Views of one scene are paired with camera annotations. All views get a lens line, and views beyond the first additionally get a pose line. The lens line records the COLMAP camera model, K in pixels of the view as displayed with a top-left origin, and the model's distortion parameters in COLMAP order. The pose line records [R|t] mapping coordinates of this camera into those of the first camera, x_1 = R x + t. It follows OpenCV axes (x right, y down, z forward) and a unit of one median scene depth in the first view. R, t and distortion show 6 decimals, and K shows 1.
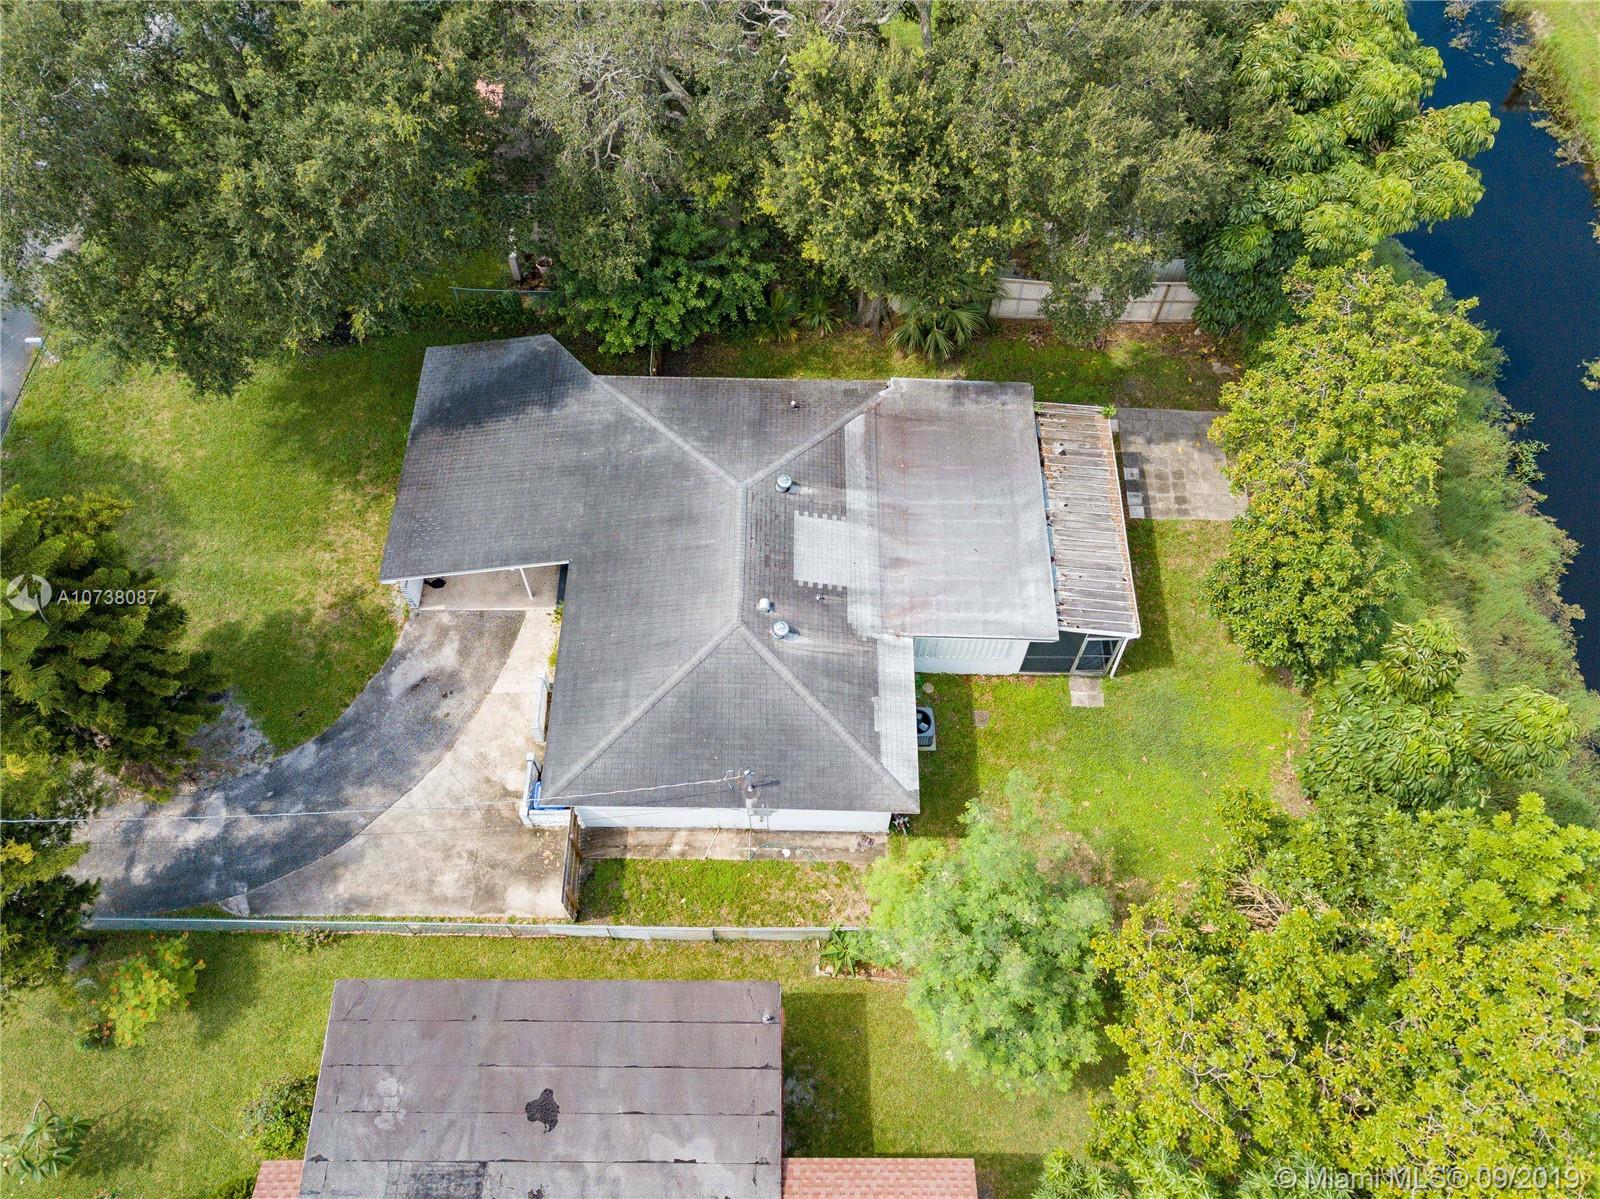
lens RADIAL K [[1257.6, 0, 779.0], [0, 1257.6, 608.8], [0, 0, 1]] dist [0.025902, -0.002515]
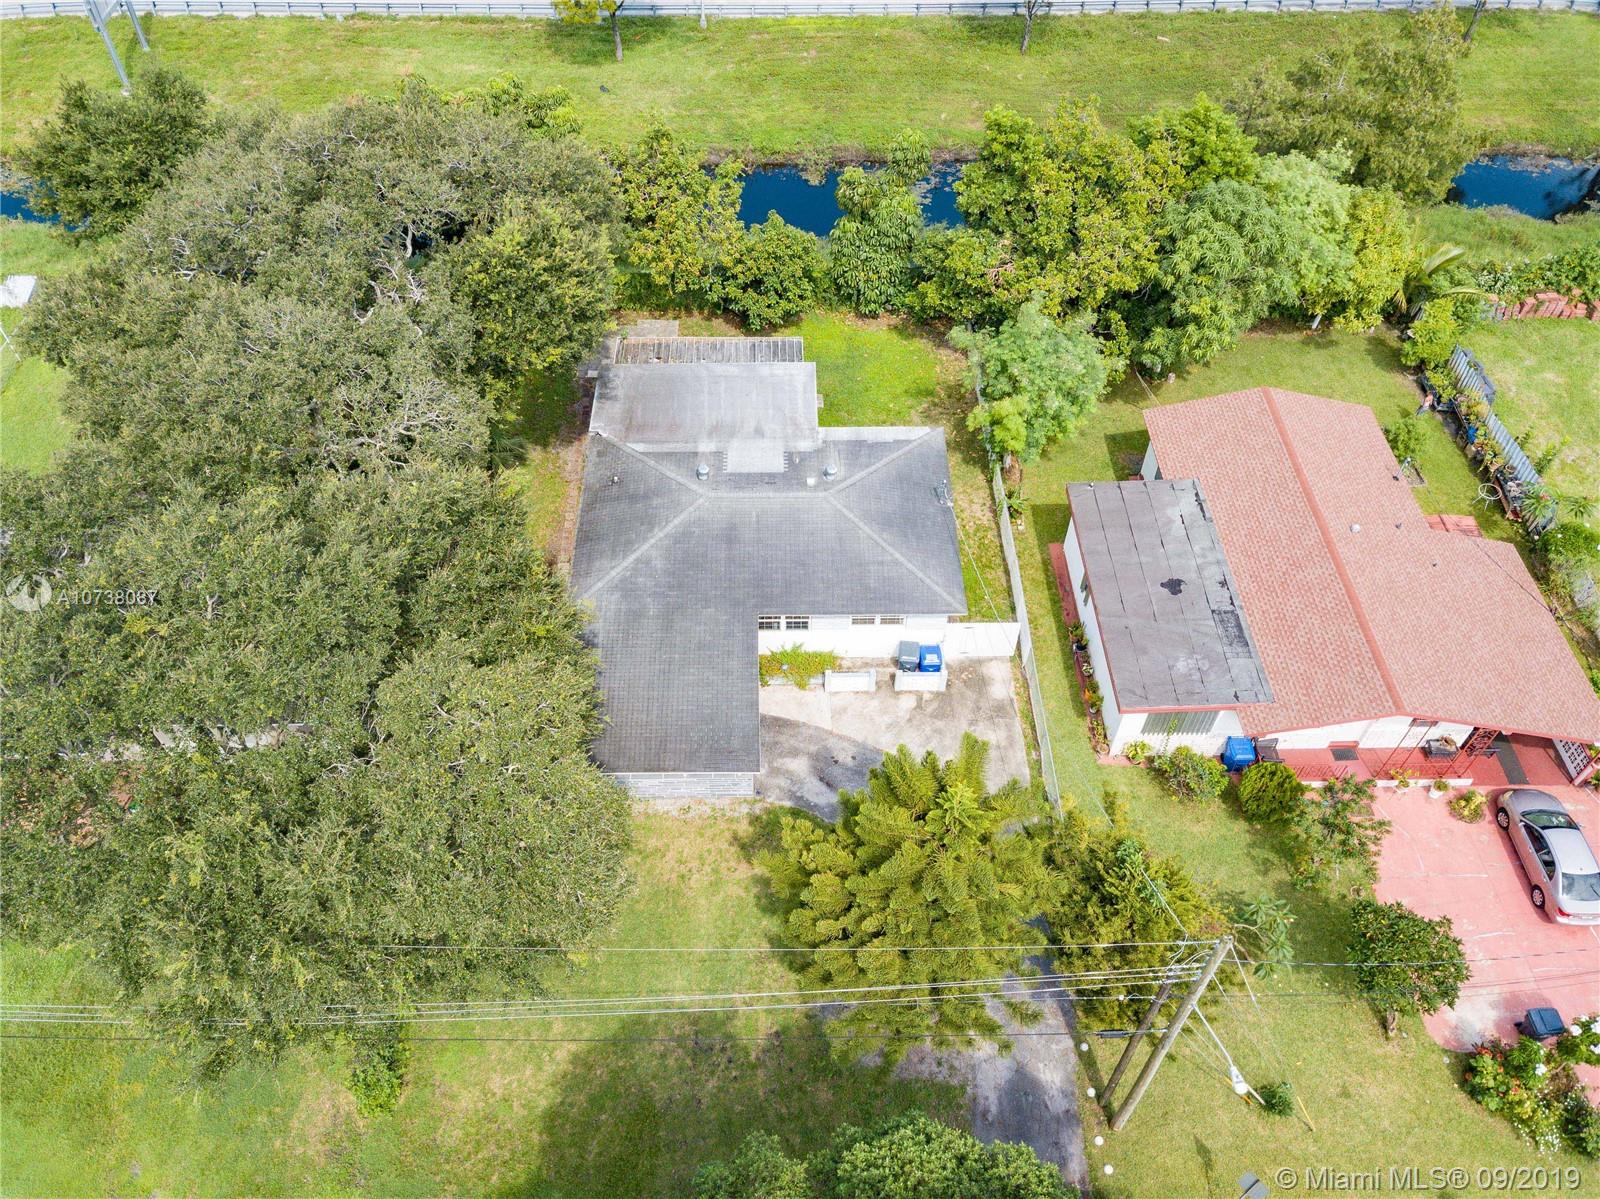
lens RADIAL K [[1257.6, 0, 797.0], [0, 1257.6, 602.0], [0, 0, 1]] dist [0.025902, -0.002515]
pose [[-0.033674, -0.757322, 0.652173, -0.942378], [0.863062, 0.307017, 0.401079, -0.491948], [-0.503975, 0.576371, 0.643277, 0.185331]]
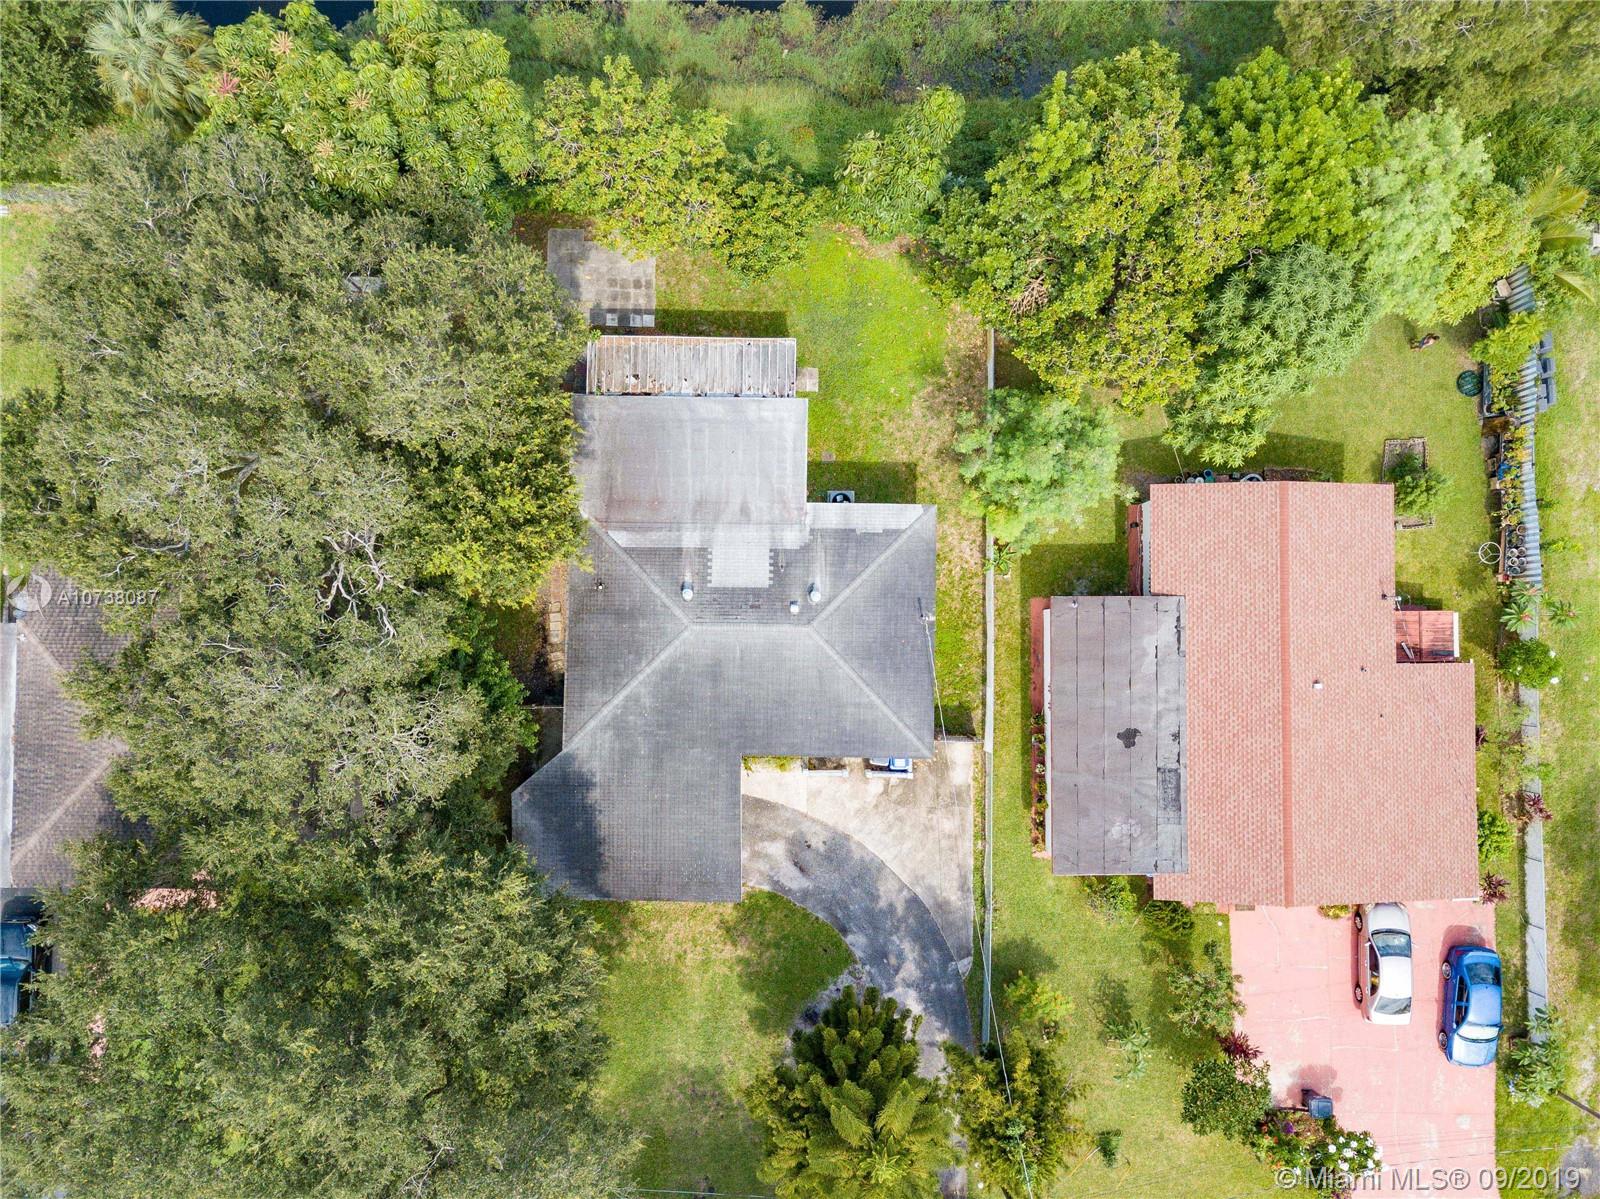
lens RADIAL K [[1257.6, 0, 798.4], [0, 1257.6, 613.6], [0, 0, 1]] dist [0.025902, -0.002515]
pose [[-0.002979, -0.999625, 0.027234, -0.051255], [0.863532, 0.011162, 0.504171, -0.649414], [-0.504286, 0.025020, 0.863174, -0.181577]]
